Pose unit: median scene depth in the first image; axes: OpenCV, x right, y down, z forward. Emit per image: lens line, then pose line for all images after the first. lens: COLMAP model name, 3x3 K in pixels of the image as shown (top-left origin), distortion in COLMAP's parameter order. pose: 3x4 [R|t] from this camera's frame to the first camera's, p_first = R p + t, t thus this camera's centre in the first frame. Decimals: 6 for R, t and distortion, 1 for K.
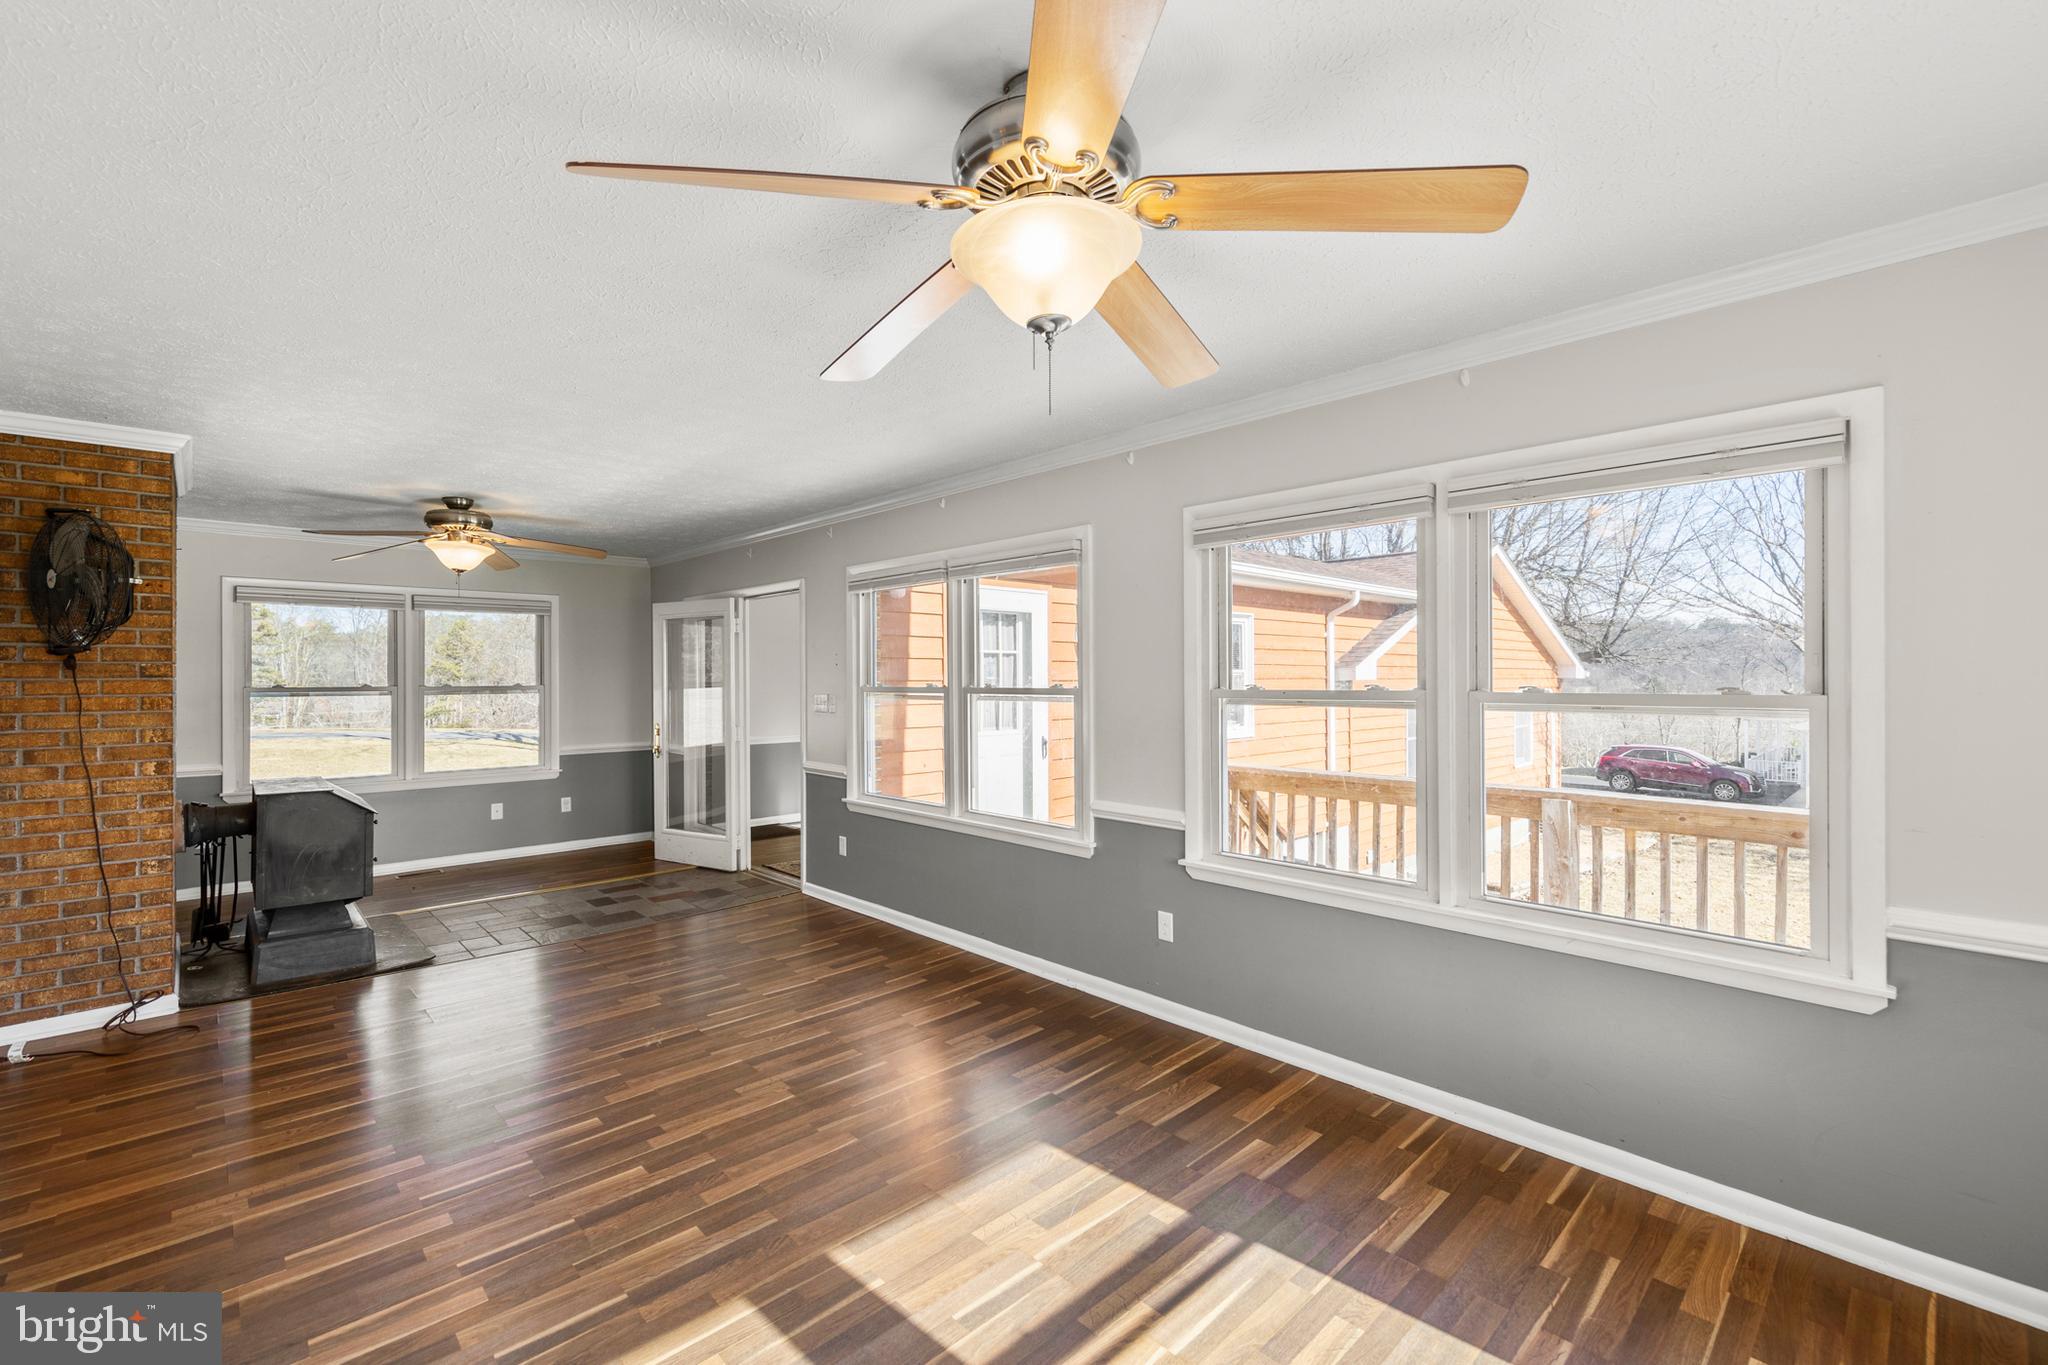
lens RADIAL K [[874.6, 0, 1024.0], [0, 874.6, 682.5], [0, 0, 1]] dist [0.001849, -0.000017]
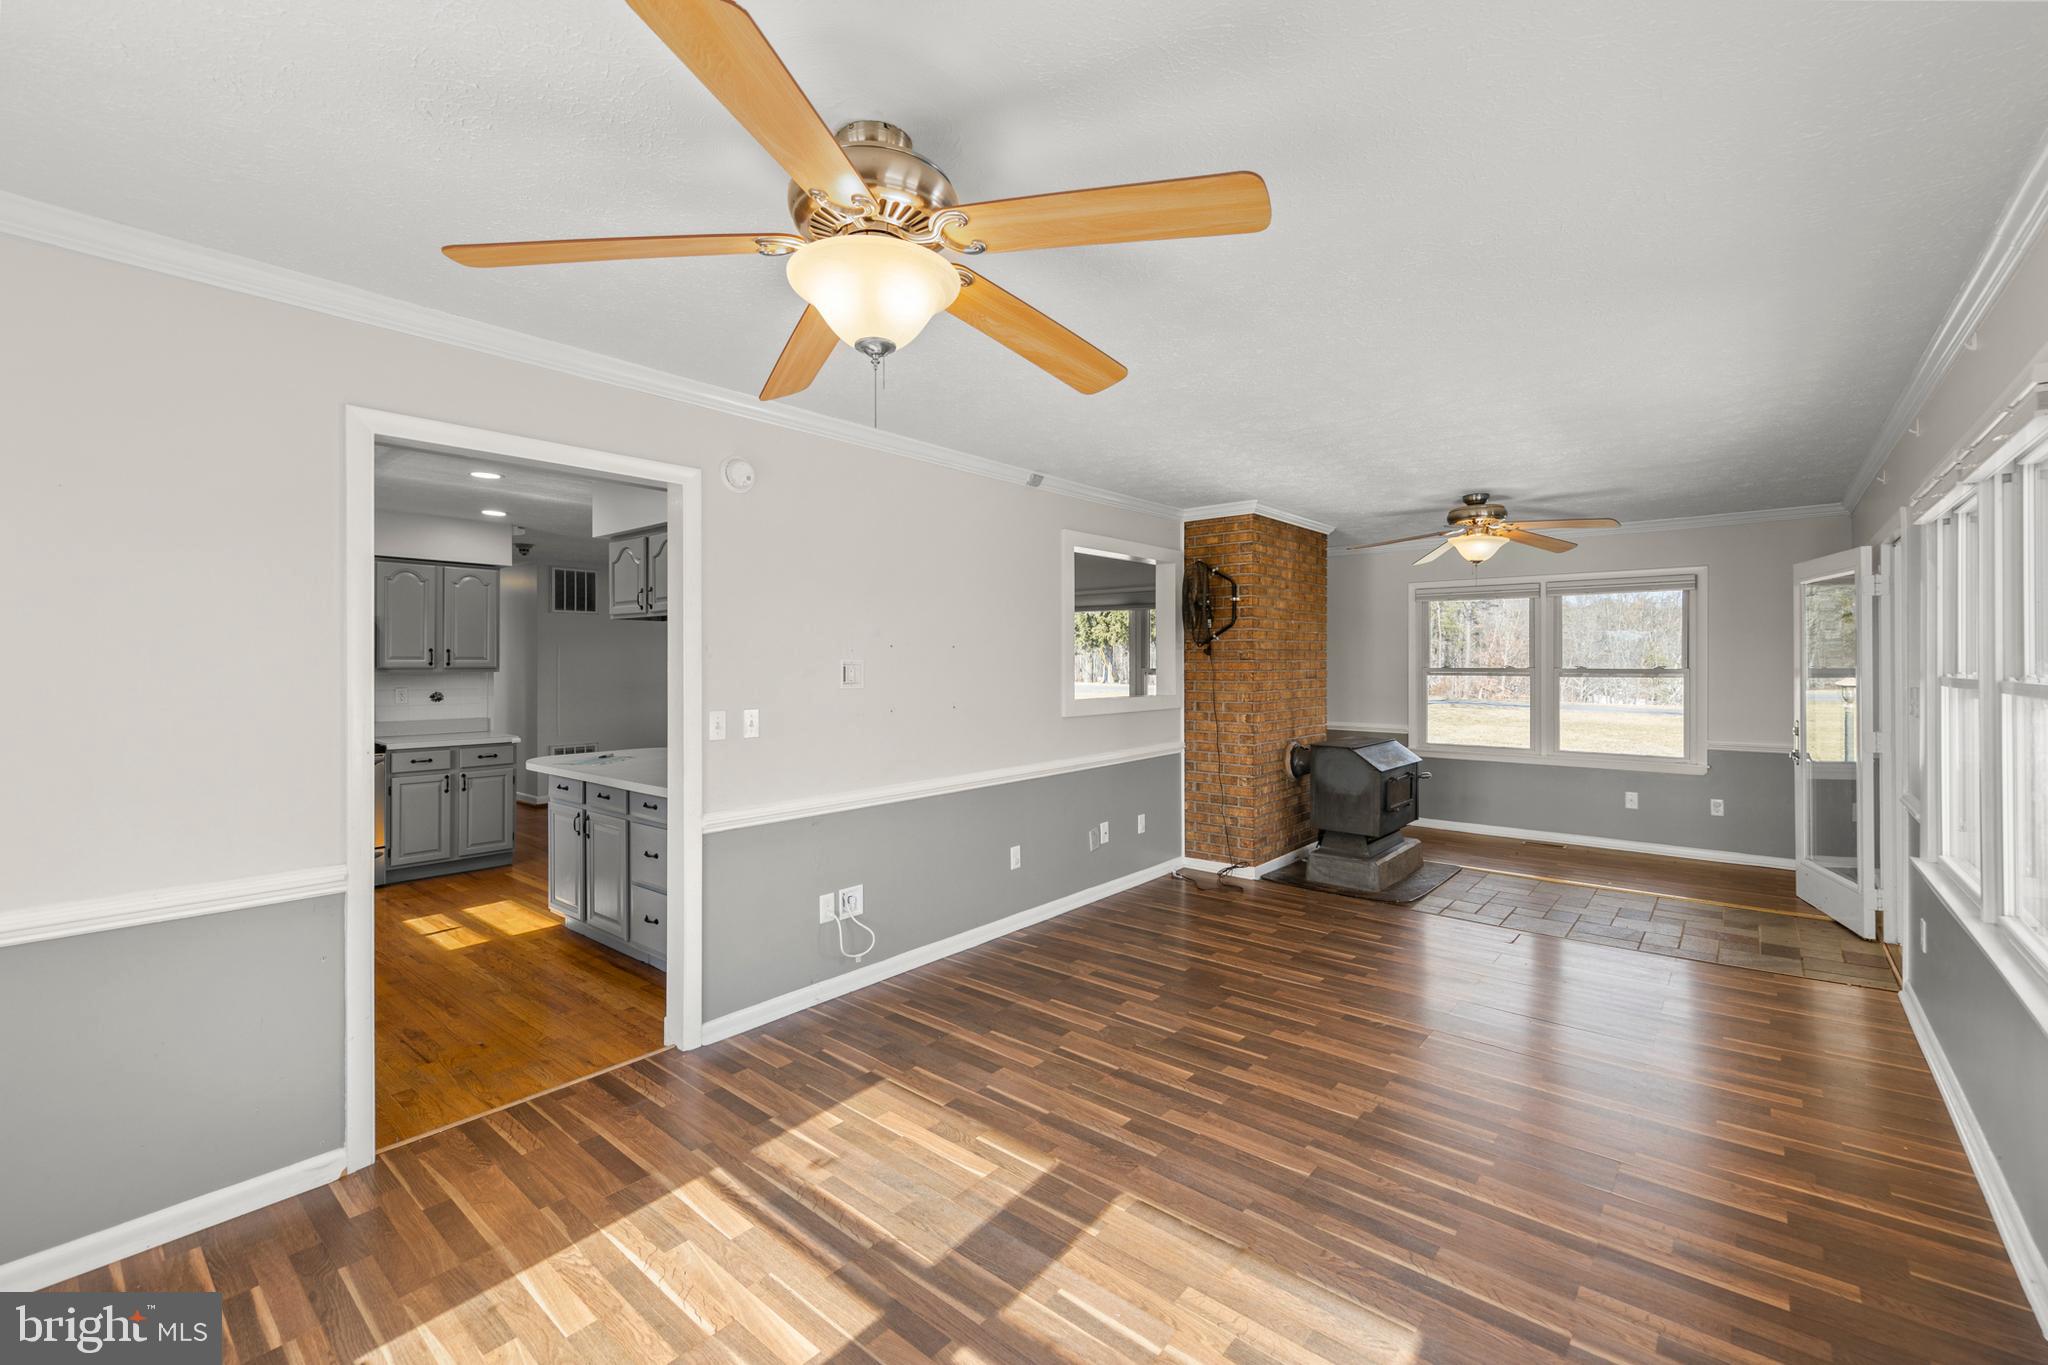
lens RADIAL K [[853.3, 0, 1022.3], [0, 853.3, 673.8], [0, 0, 1]] dist [0.004611, -0.000025]
pose [[0.111152, 0.019039, -0.993621, 0.479959], [-0.006407, 0.999809, 0.018441, -0.007215], [0.993783, 0.004316, 0.111253, 0.451246]]
